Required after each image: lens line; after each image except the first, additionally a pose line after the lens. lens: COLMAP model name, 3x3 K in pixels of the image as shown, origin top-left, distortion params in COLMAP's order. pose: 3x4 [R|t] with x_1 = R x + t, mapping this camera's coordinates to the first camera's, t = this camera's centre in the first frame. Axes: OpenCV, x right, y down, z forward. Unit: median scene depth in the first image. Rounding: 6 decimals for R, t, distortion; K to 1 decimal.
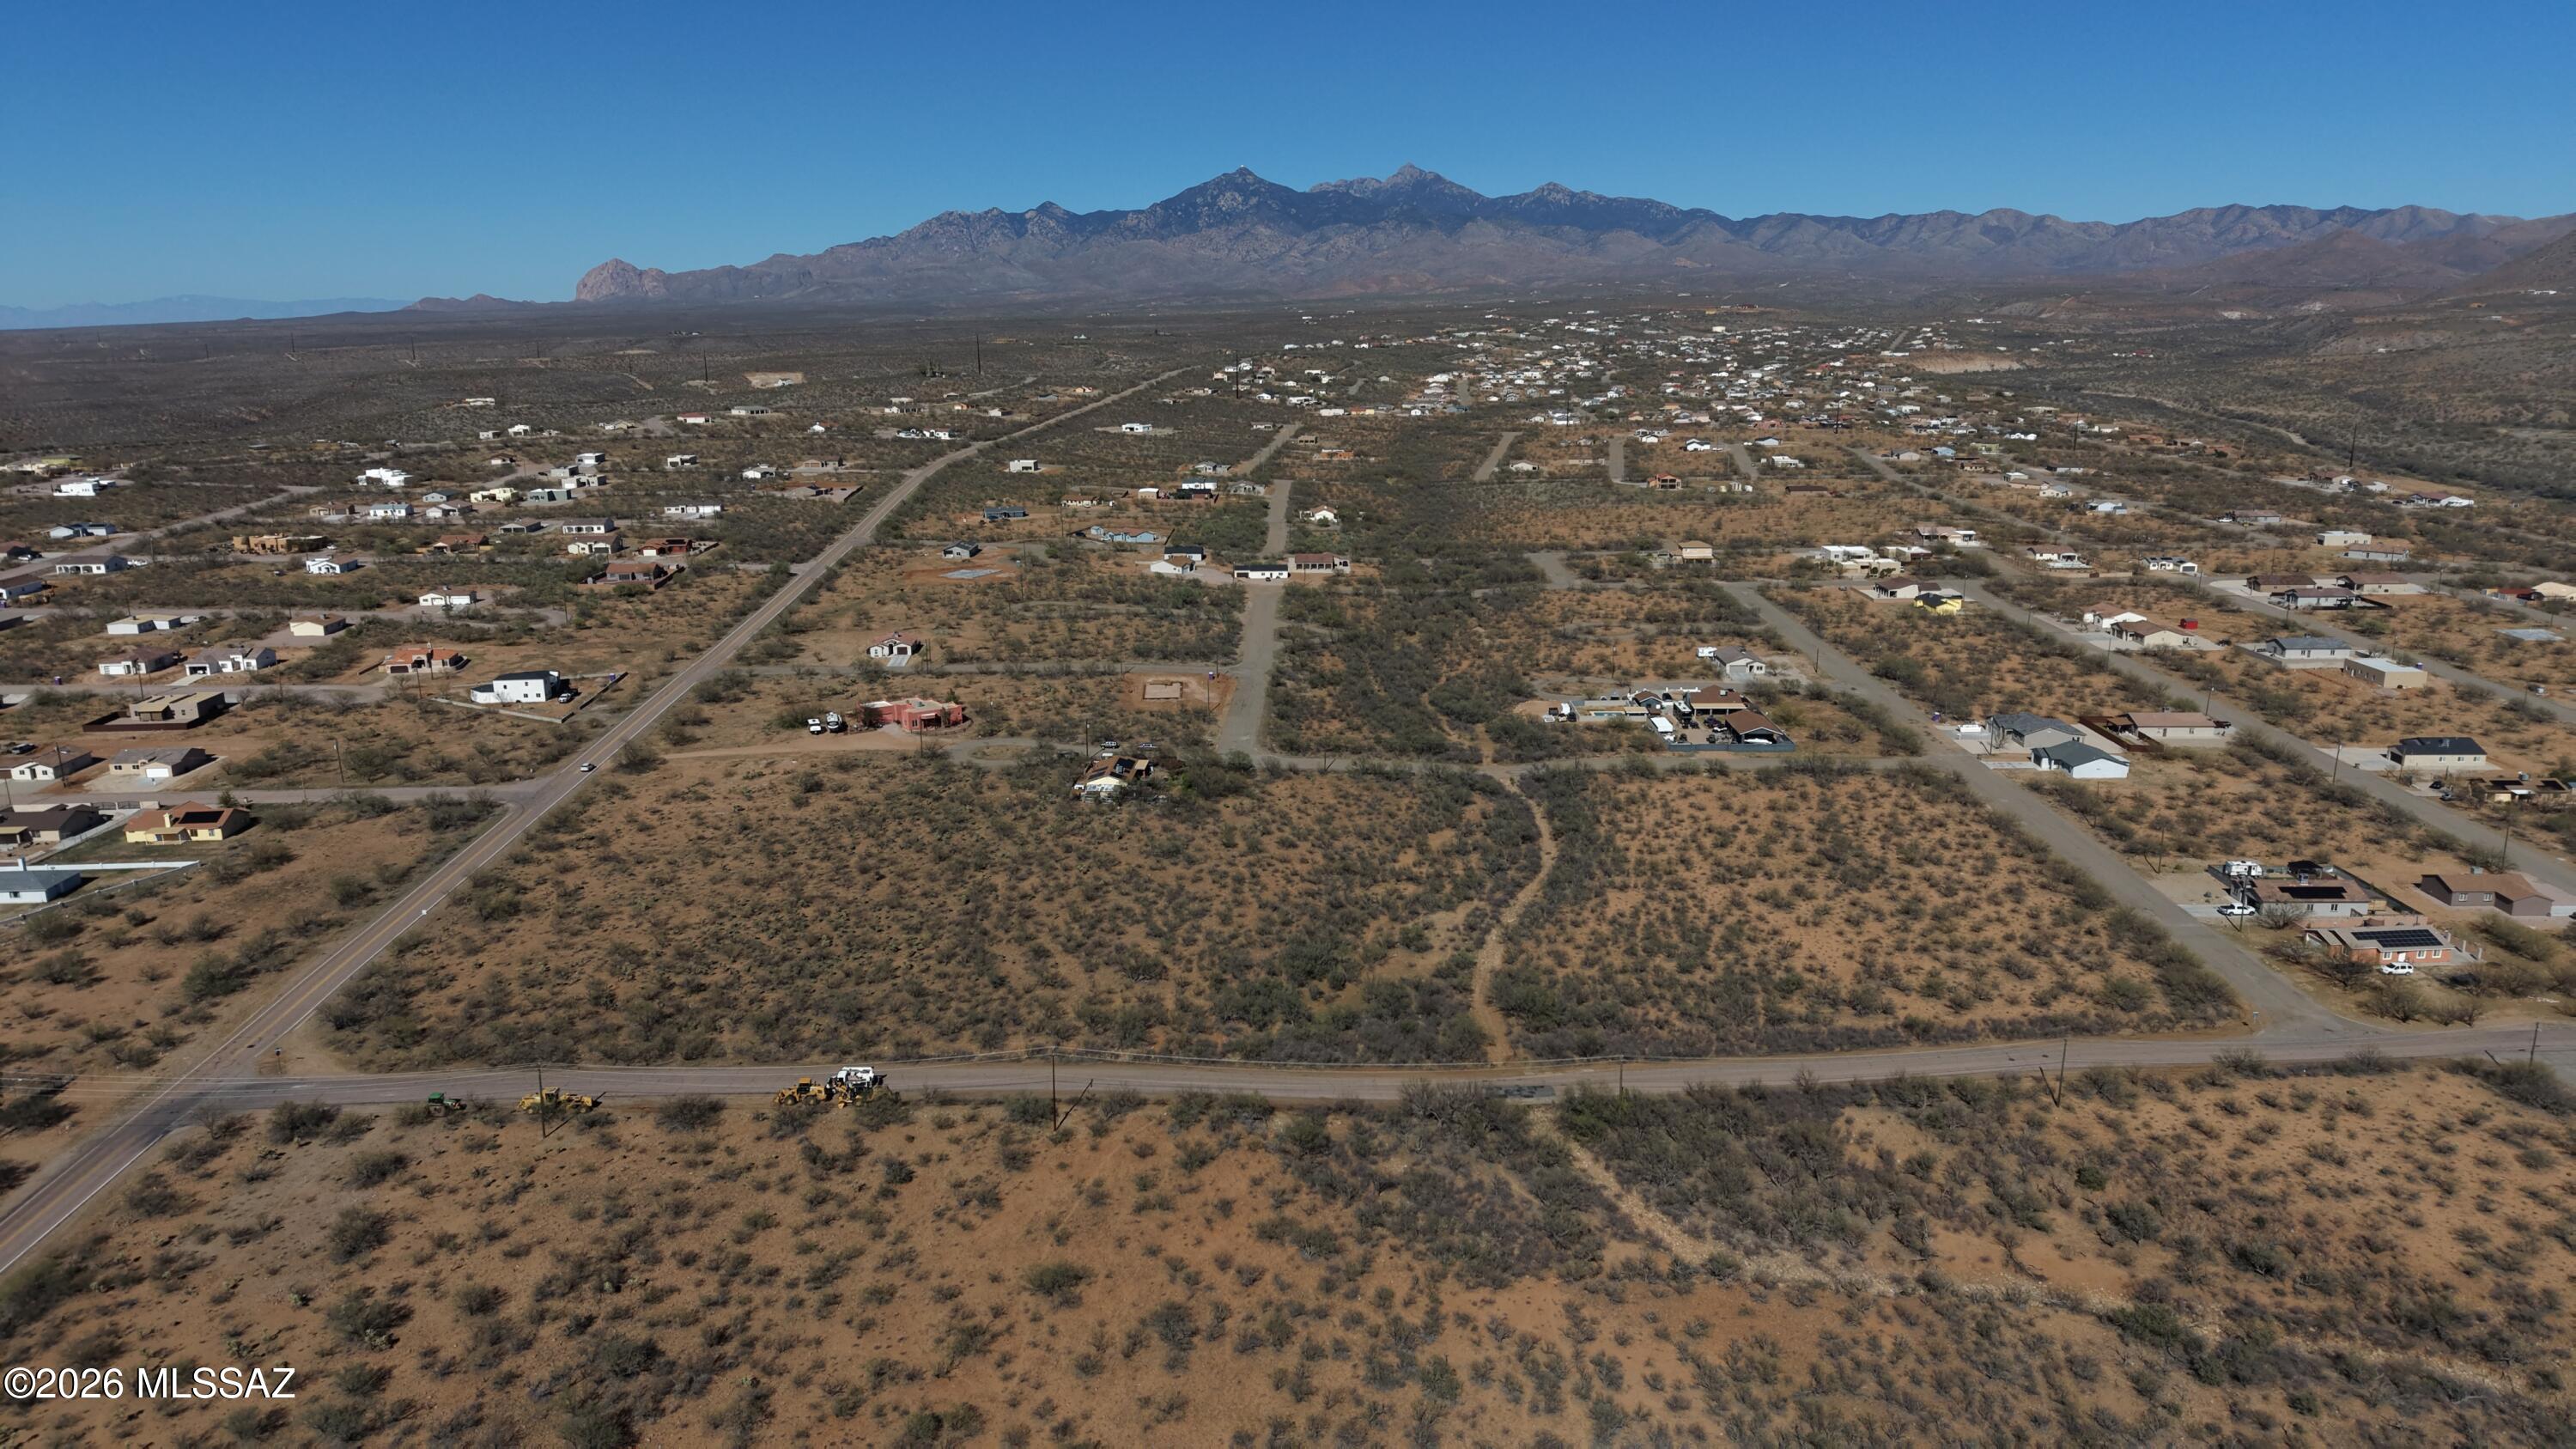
lens RADIAL K [[1718.3, 0, 1284.7], [0, 1718.3, 732.3], [0, 0, 1]] dist [0.036133, -0.038037]
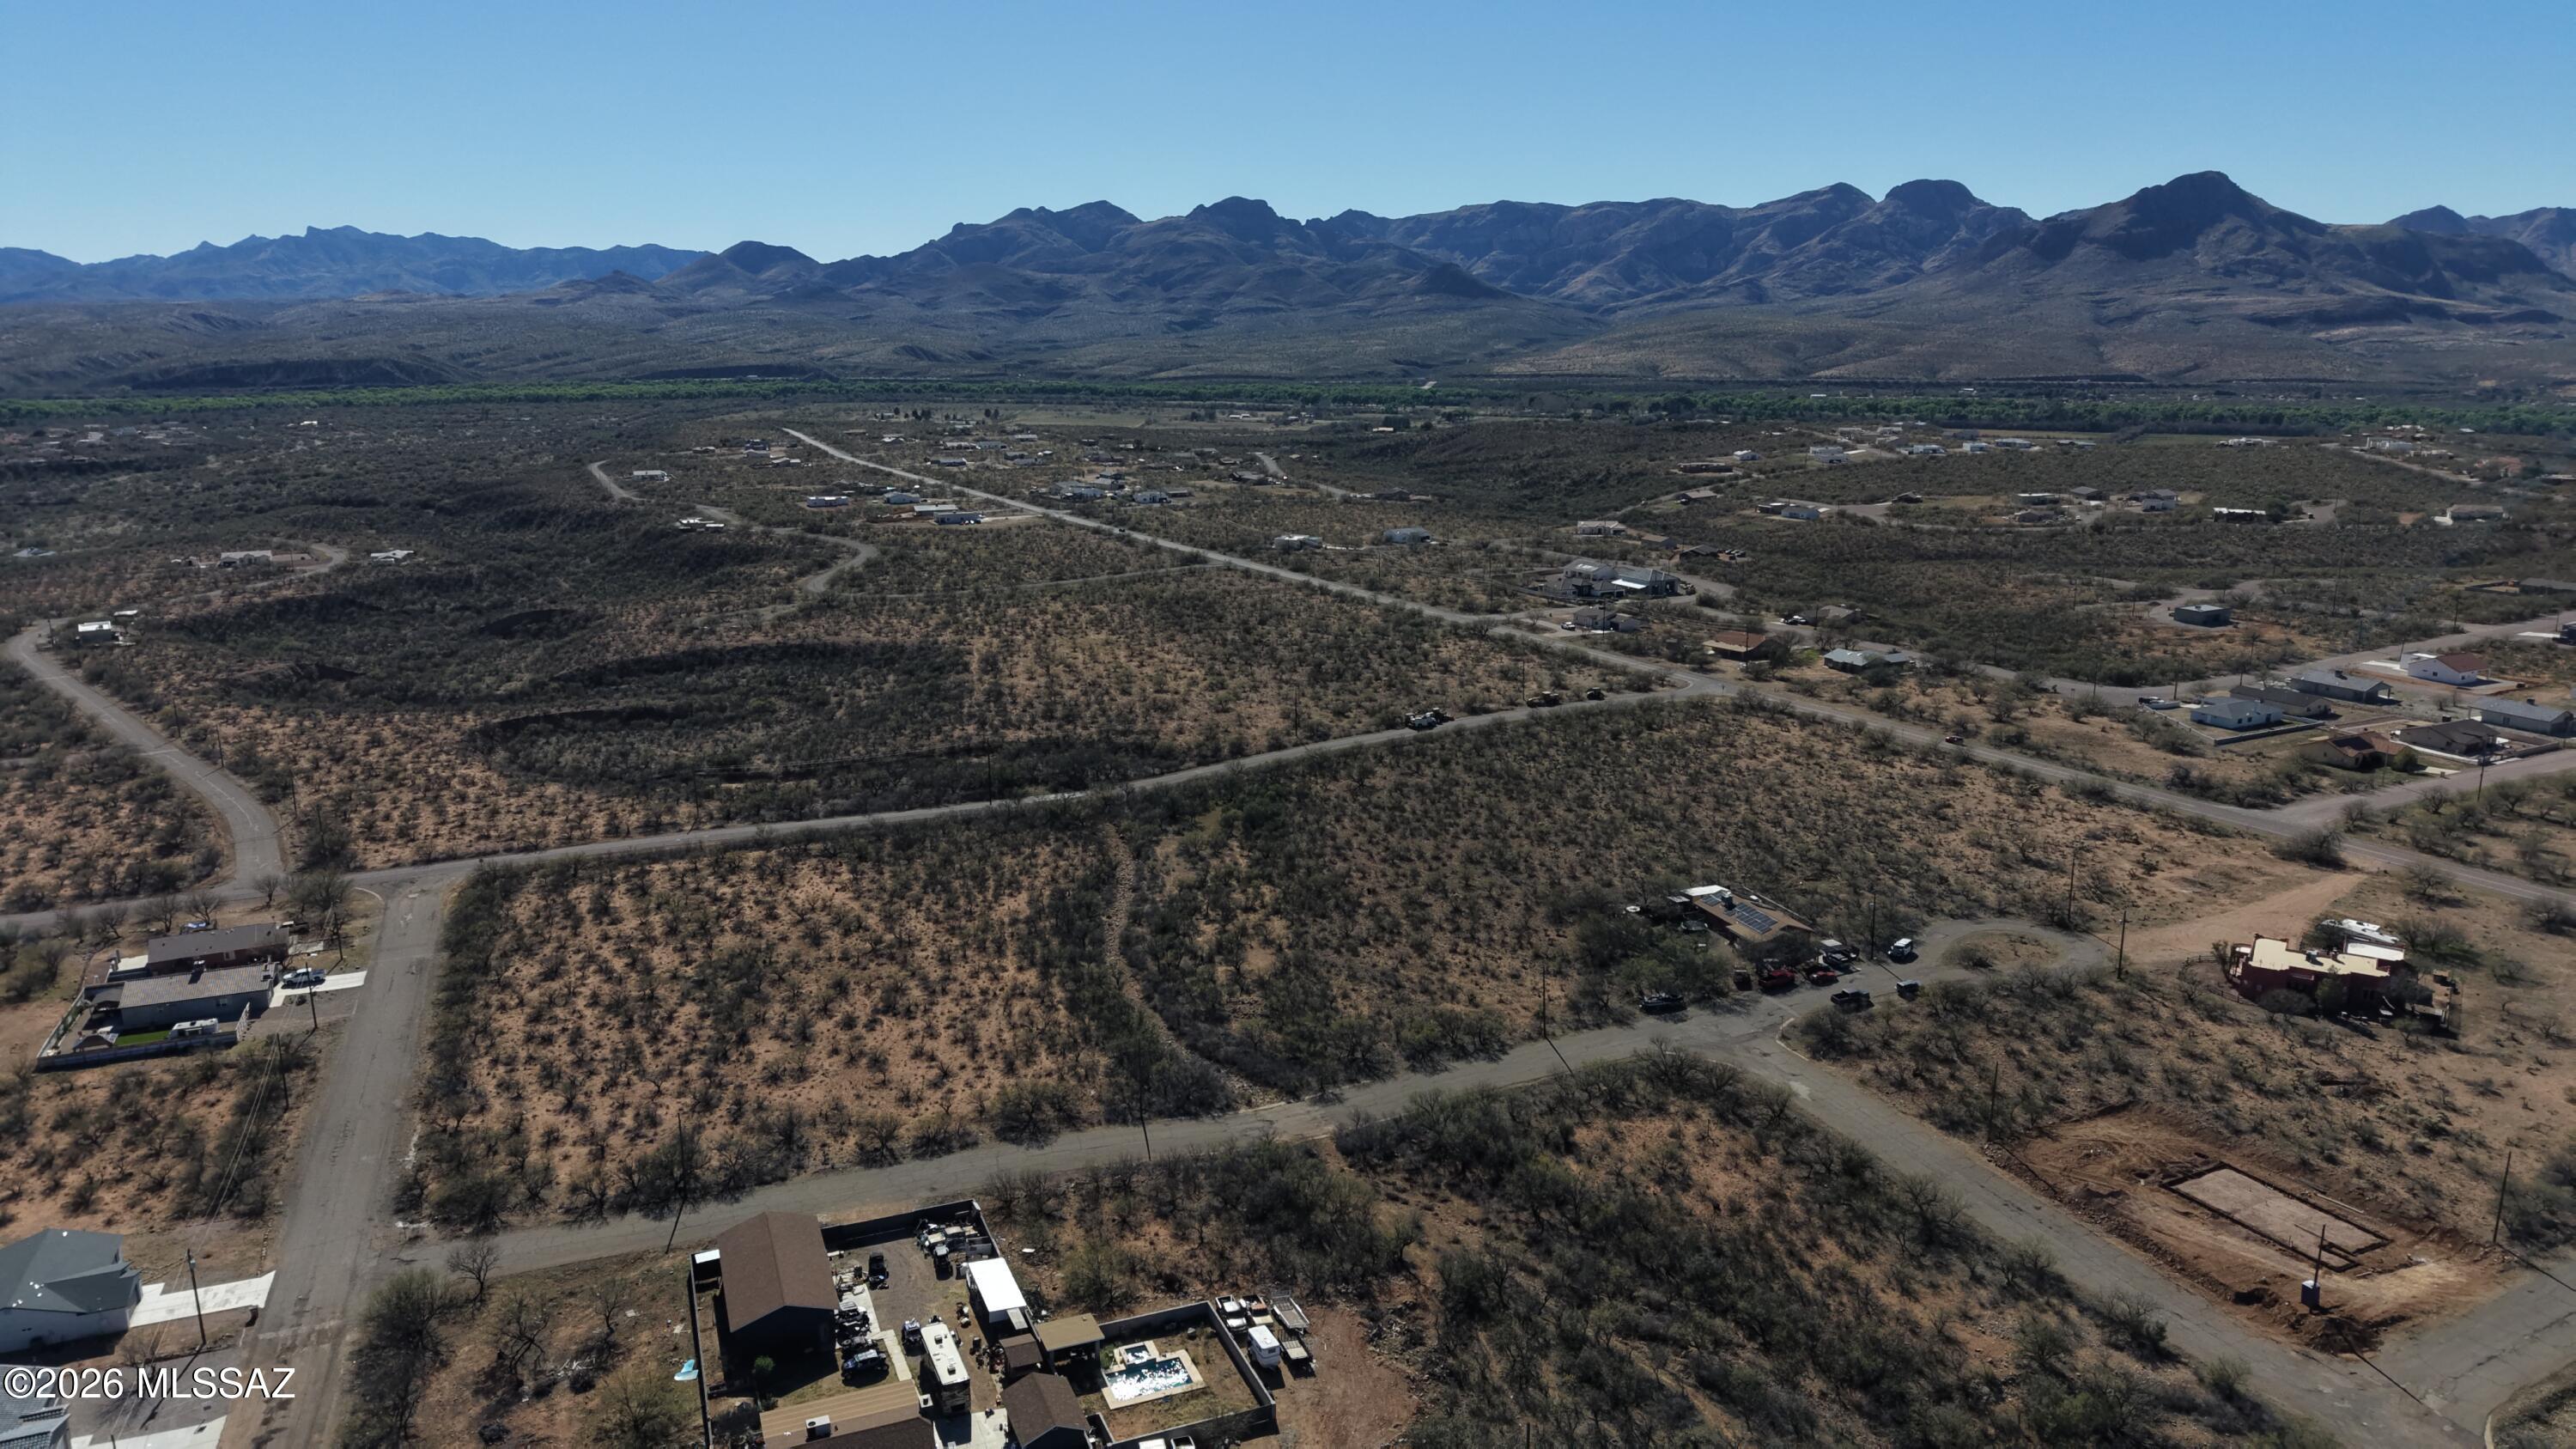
lens RADIAL K [[1718.3, 0, 1283.2], [0, 1718.3, 725.6], [0, 0, 1]] dist [0.036133, -0.038037]
pose [[-0.918158, 0.103694, -0.382404, 0.187940], [-0.084673, 0.891497, 0.445043, -0.191697], [0.387061, 0.440999, -0.809755, 0.814582]]
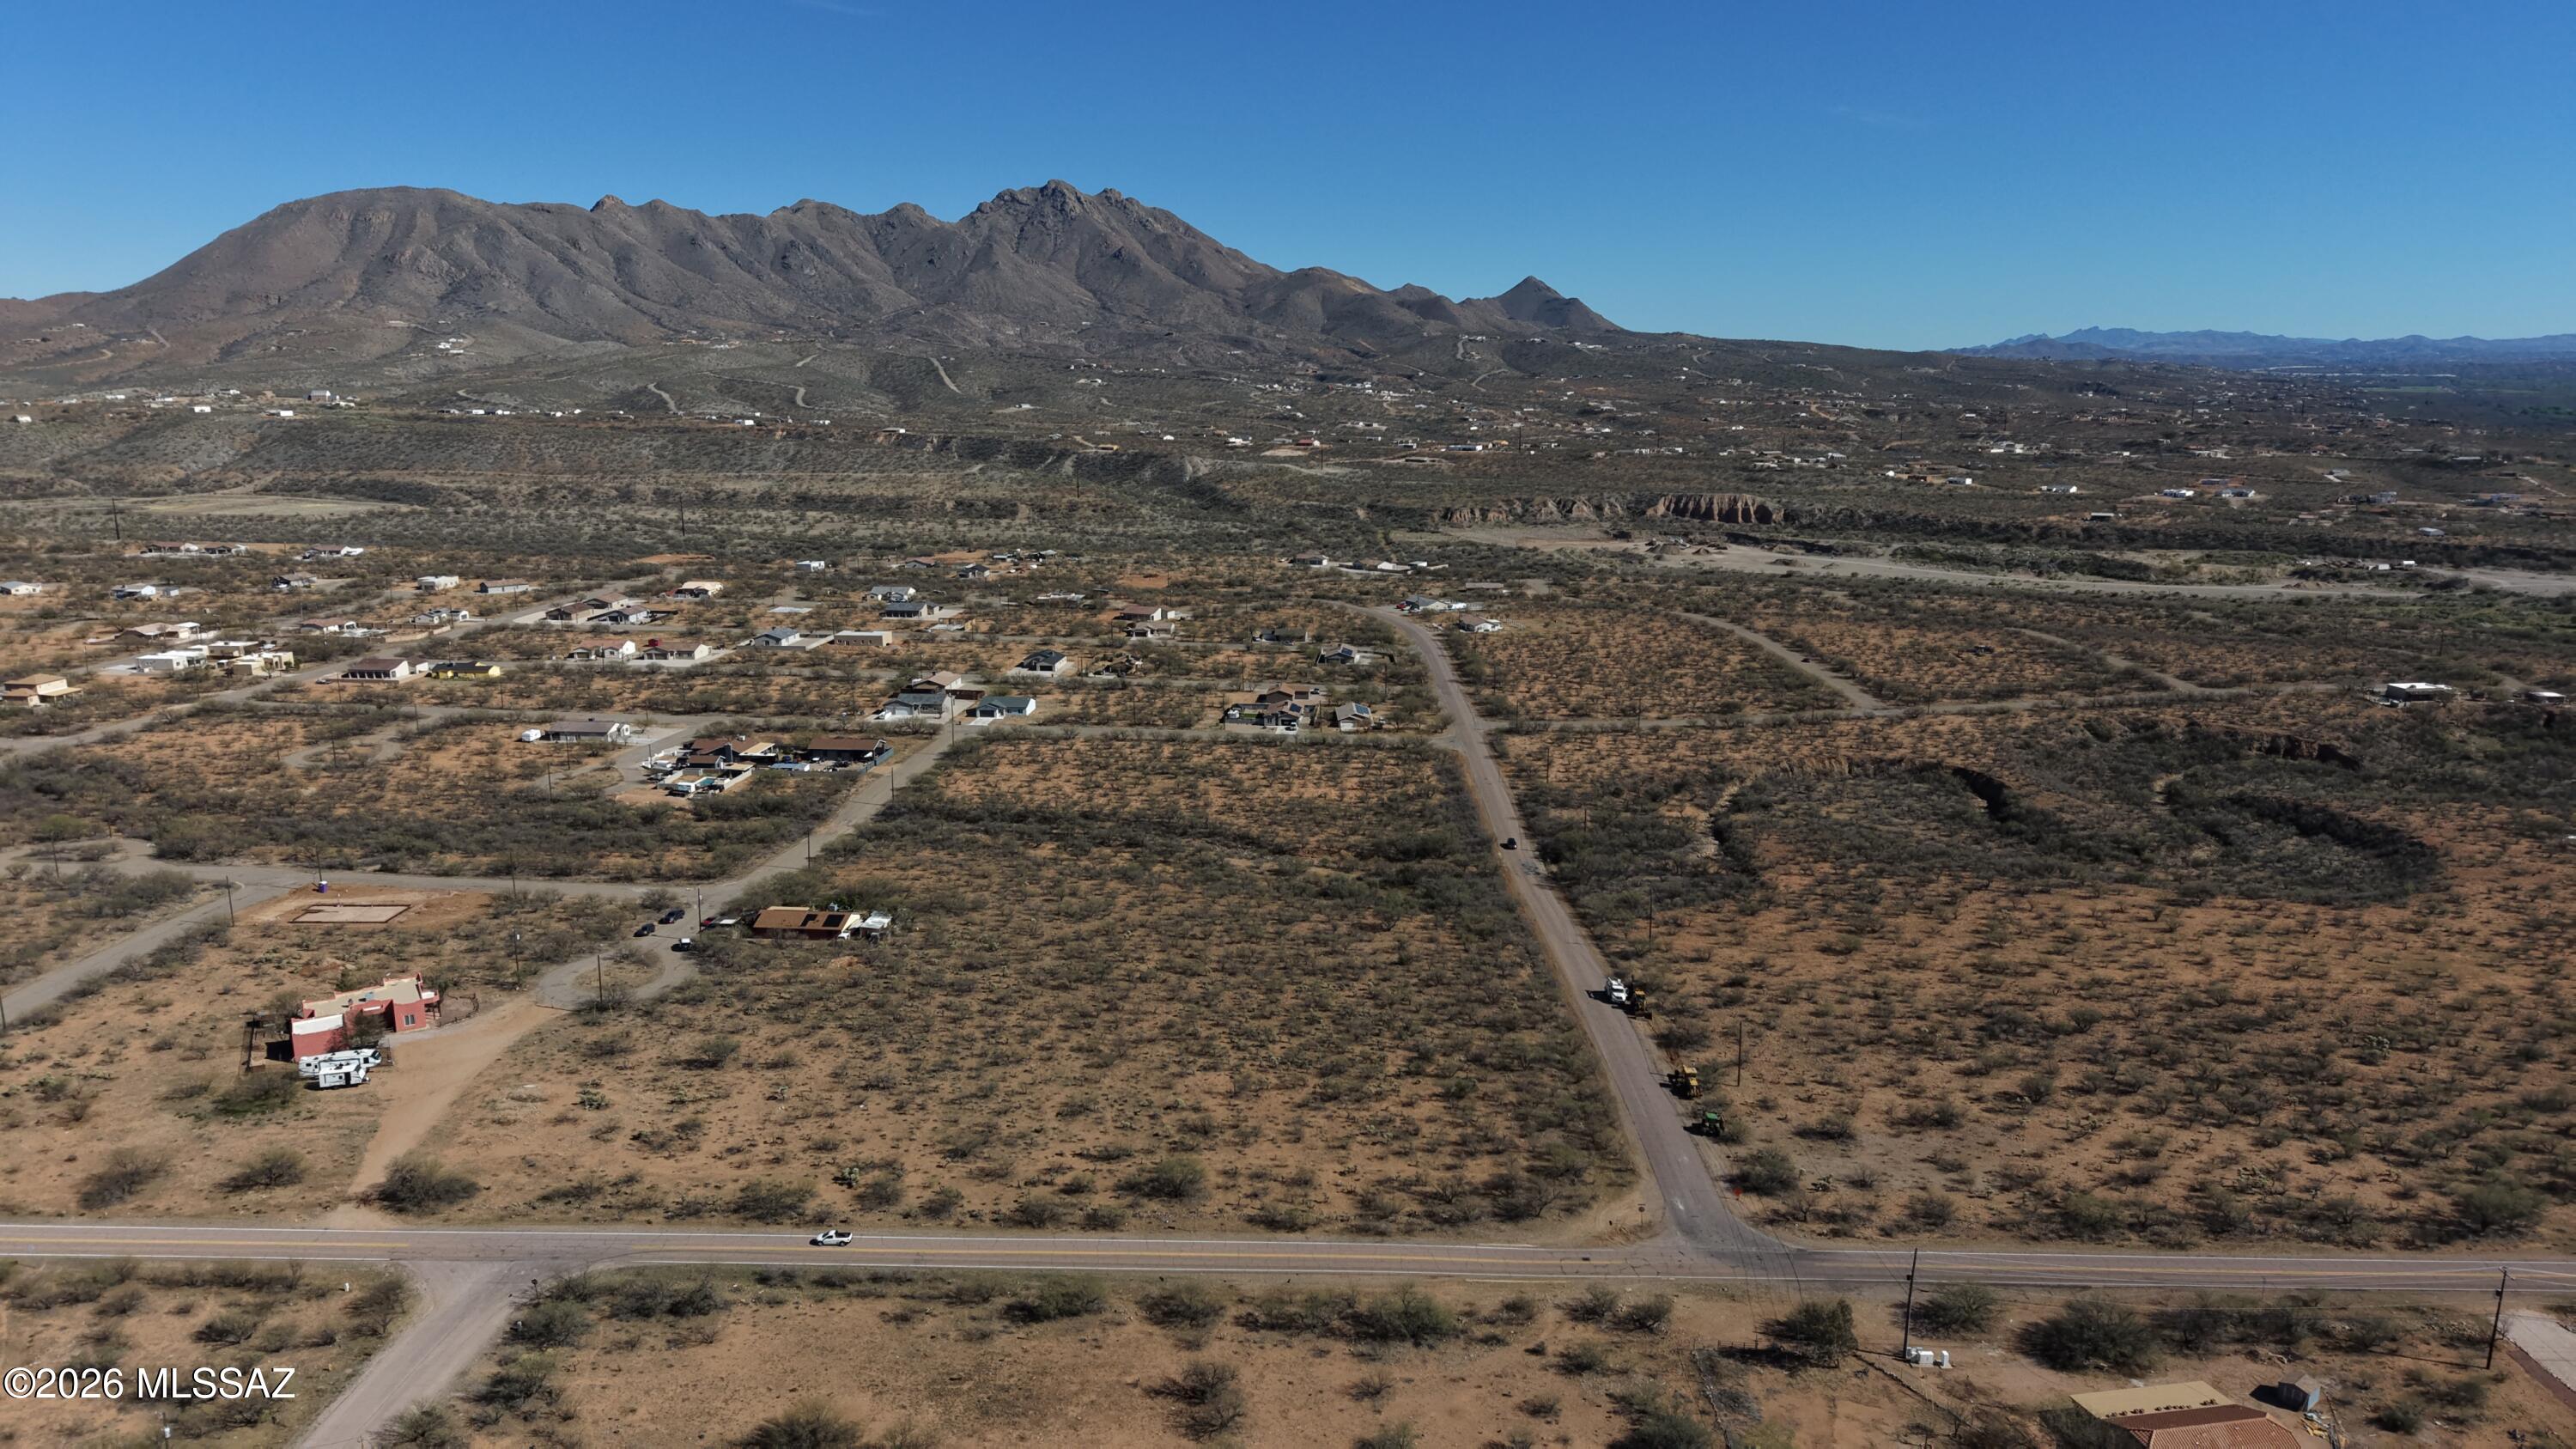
lens RADIAL K [[1718.3, 0, 1284.7], [0, 1718.3, 728.4], [0, 0, 1]] dist [0.036133, -0.038037]
pose [[0.069946, -0.199436, 0.977411, -0.502826], [0.241612, 0.954024, 0.177374, -0.090318], [-0.967849, 0.223748, 0.114916, 0.362648]]
